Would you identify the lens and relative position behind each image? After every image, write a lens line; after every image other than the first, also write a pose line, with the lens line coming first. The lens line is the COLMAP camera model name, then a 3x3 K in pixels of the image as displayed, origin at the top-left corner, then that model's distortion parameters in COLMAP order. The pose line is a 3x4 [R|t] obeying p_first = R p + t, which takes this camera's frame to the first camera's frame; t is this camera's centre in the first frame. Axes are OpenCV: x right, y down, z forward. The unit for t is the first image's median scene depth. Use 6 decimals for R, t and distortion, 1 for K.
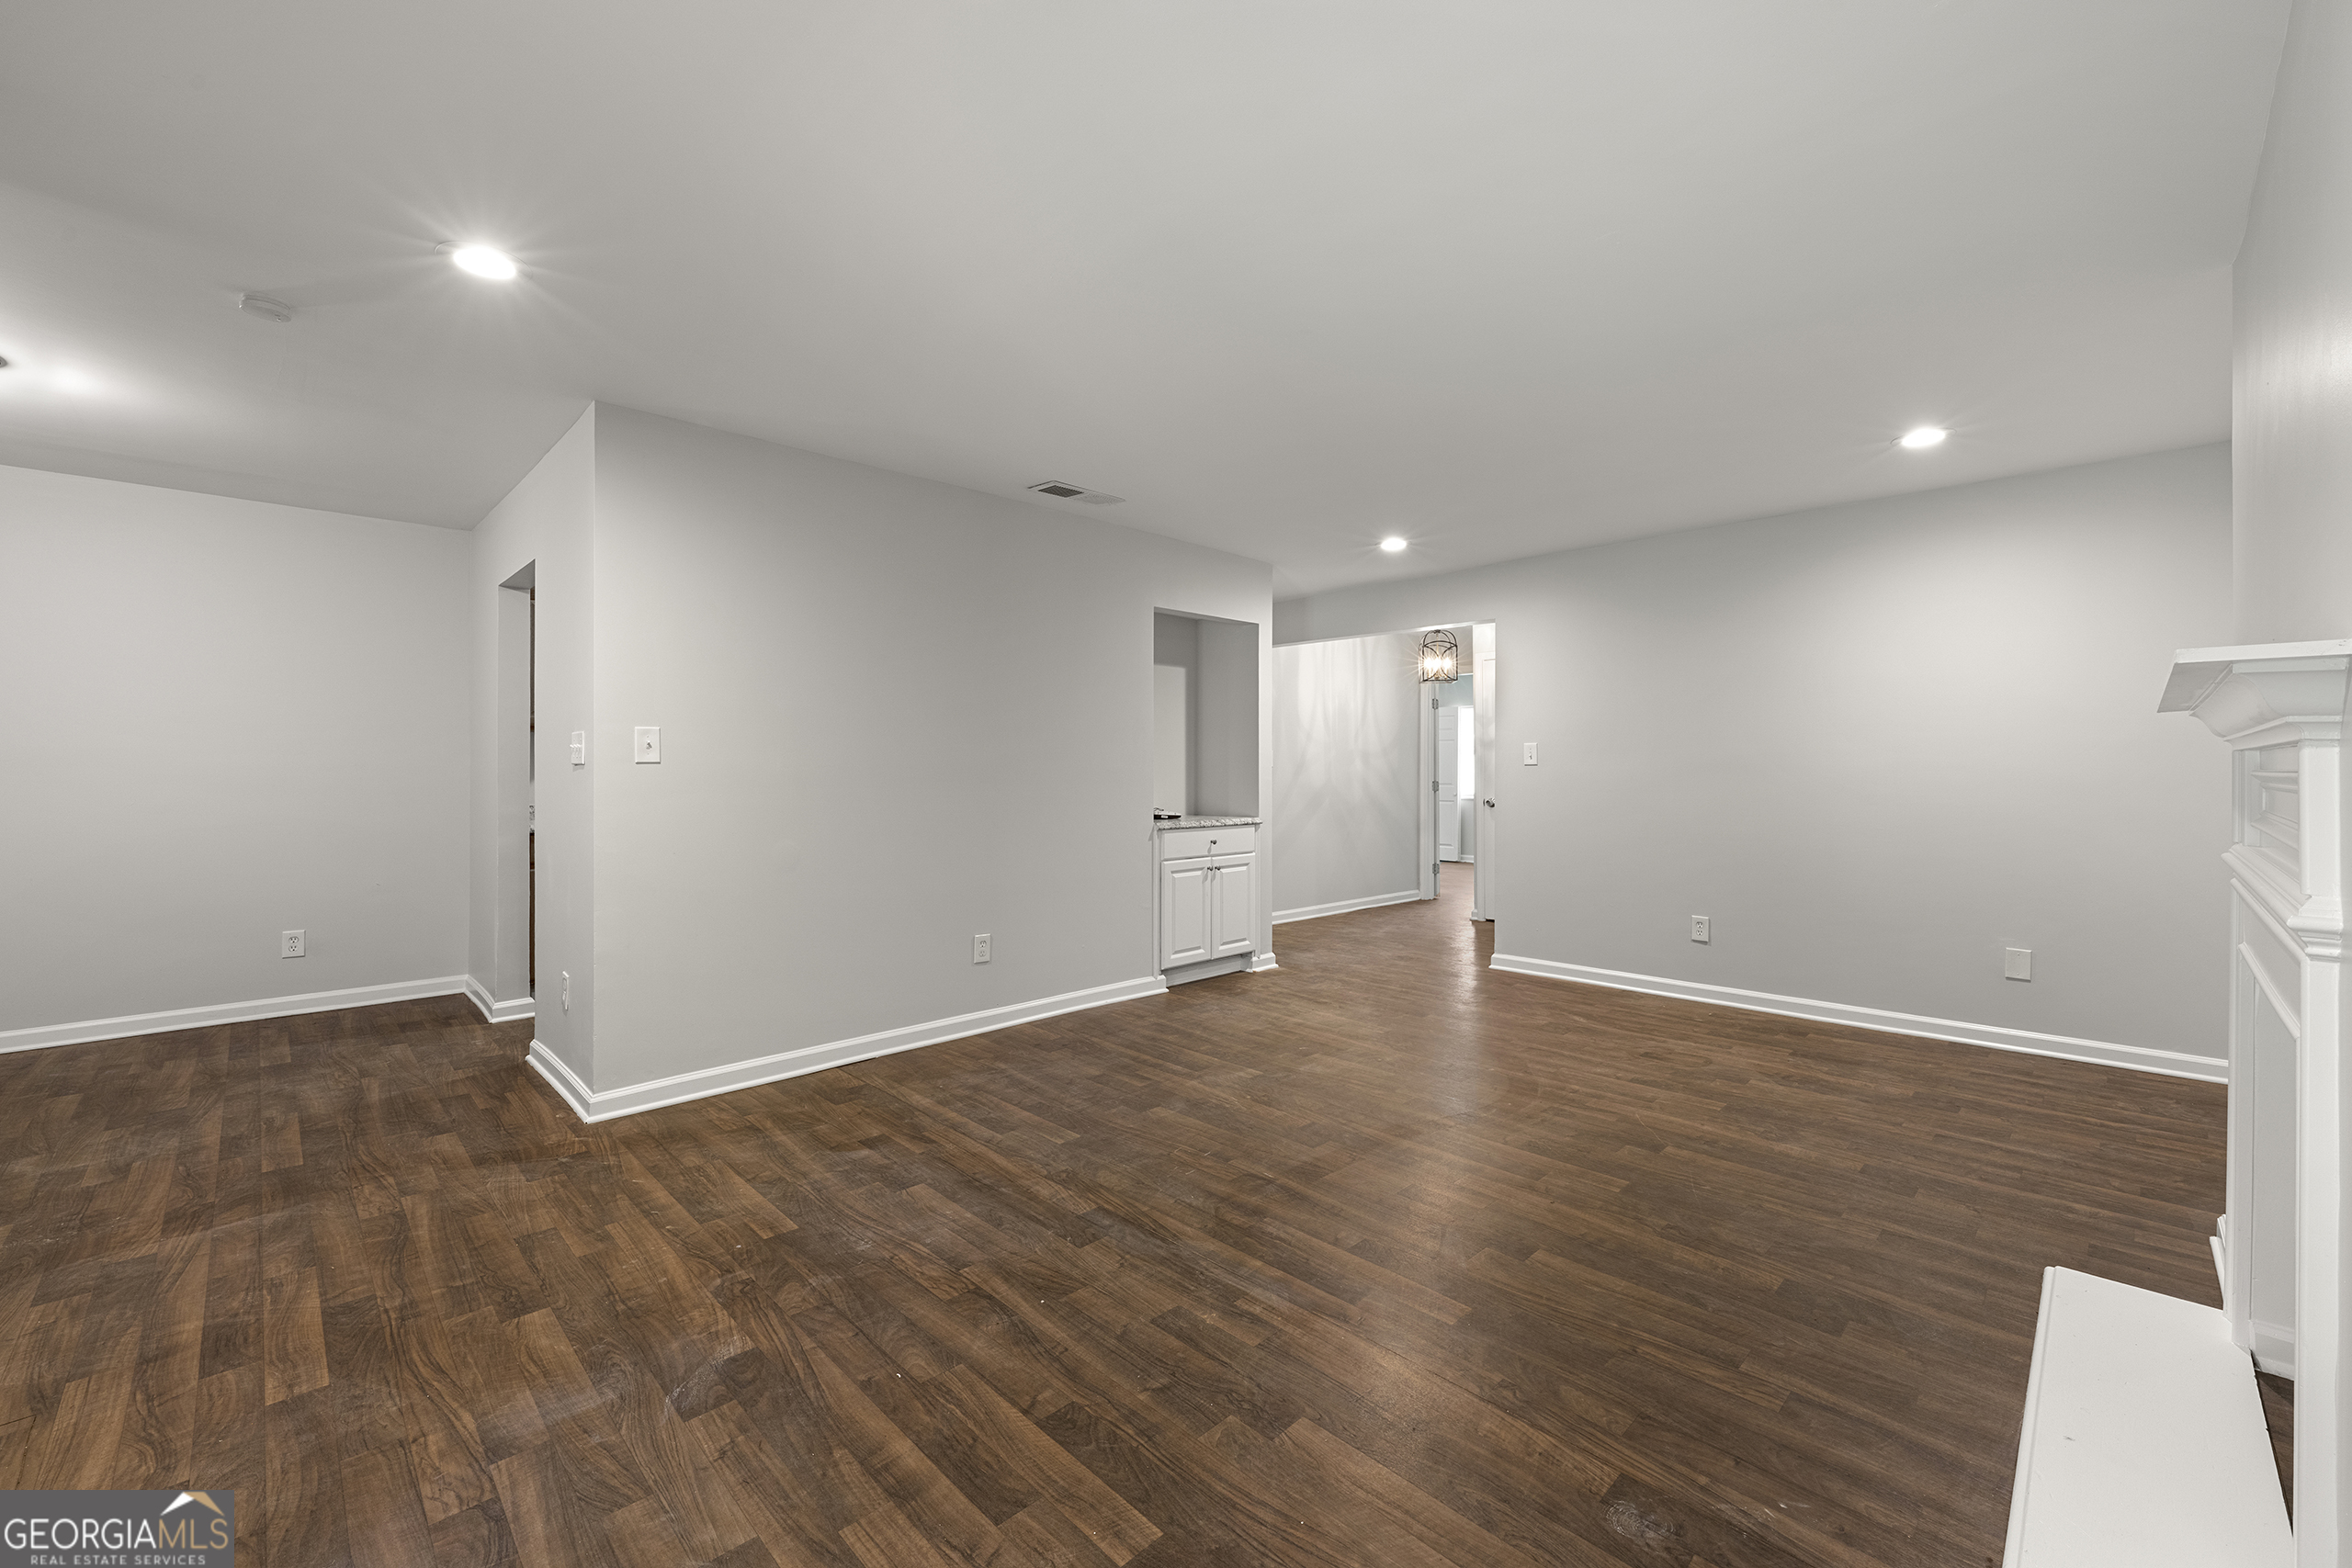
lens RADIAL K [[940.1, 0, 1163.4], [0, 940.1, 900.5], [0, 0, 1]] dist [-0.005008, 0.002415]
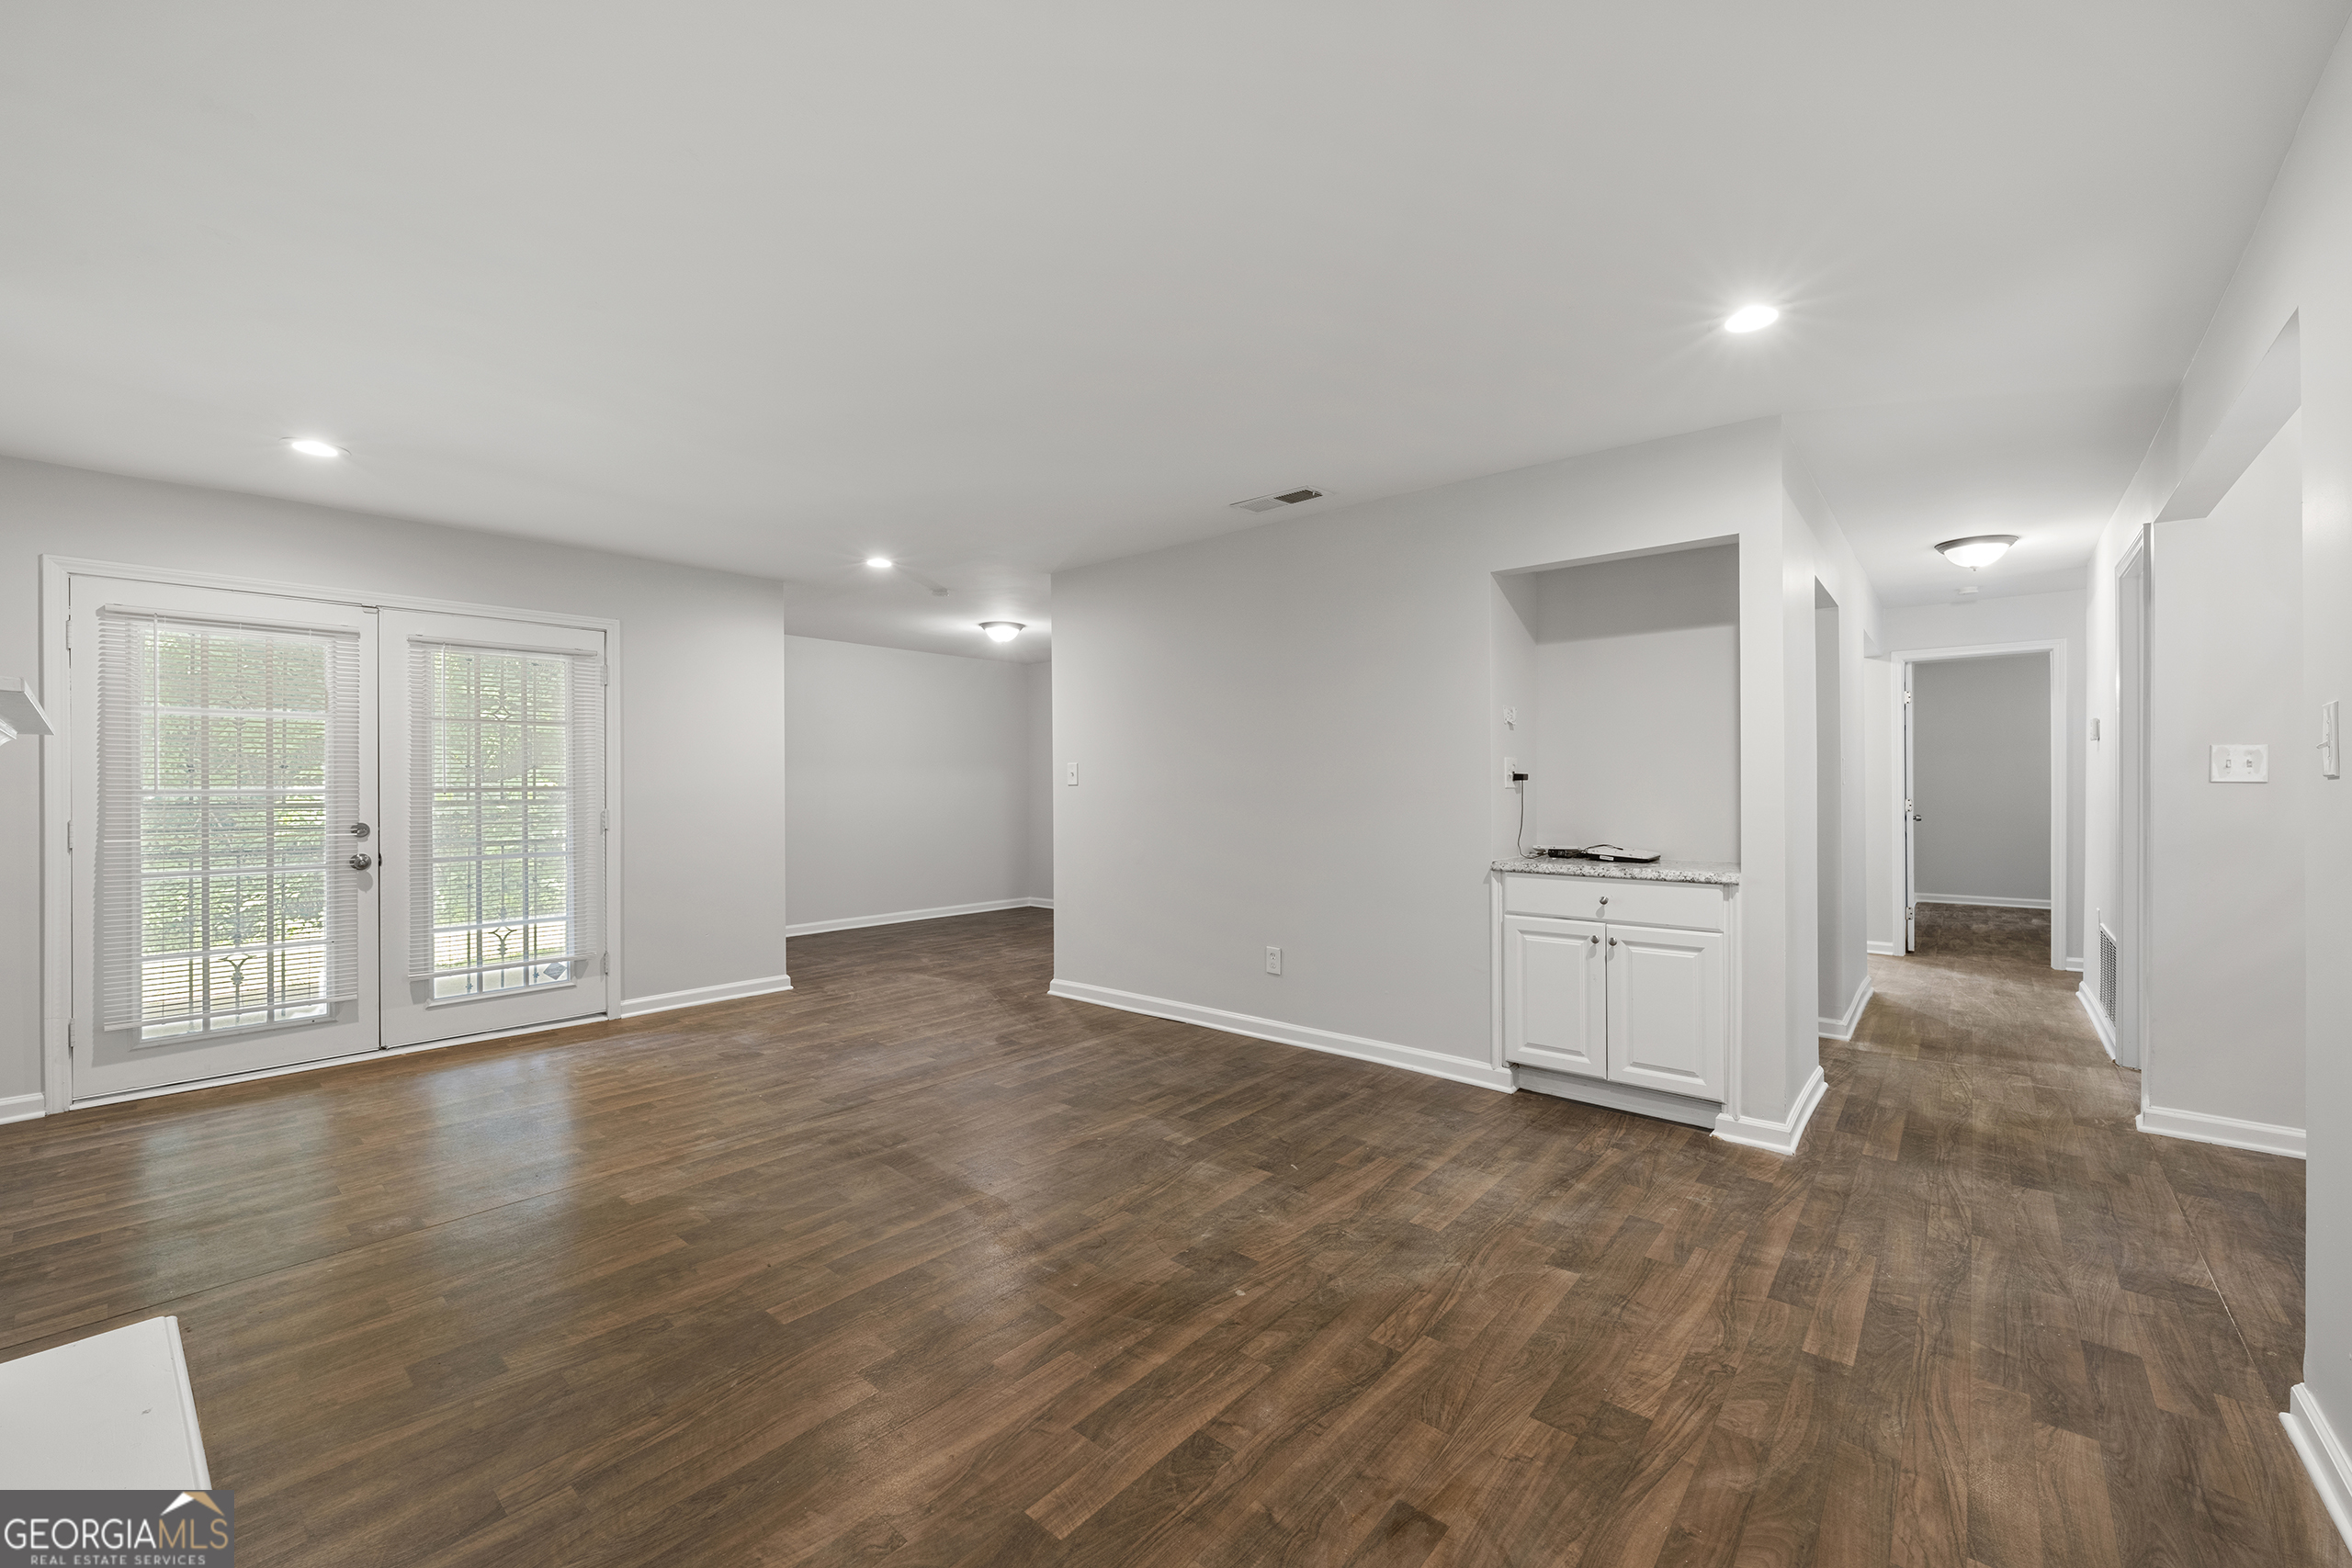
lens RADIAL K [[923.7, 0, 1174.2], [0, 923.7, 775.5], [0, 0, 1]] dist [0.000651, 0.000103]
pose [[0.093874, -0.011528, -0.995517, 1.465038], [-0.136087, 0.990399, -0.024301, -0.199625], [0.986239, 0.137758, 0.091404, 1.340502]]
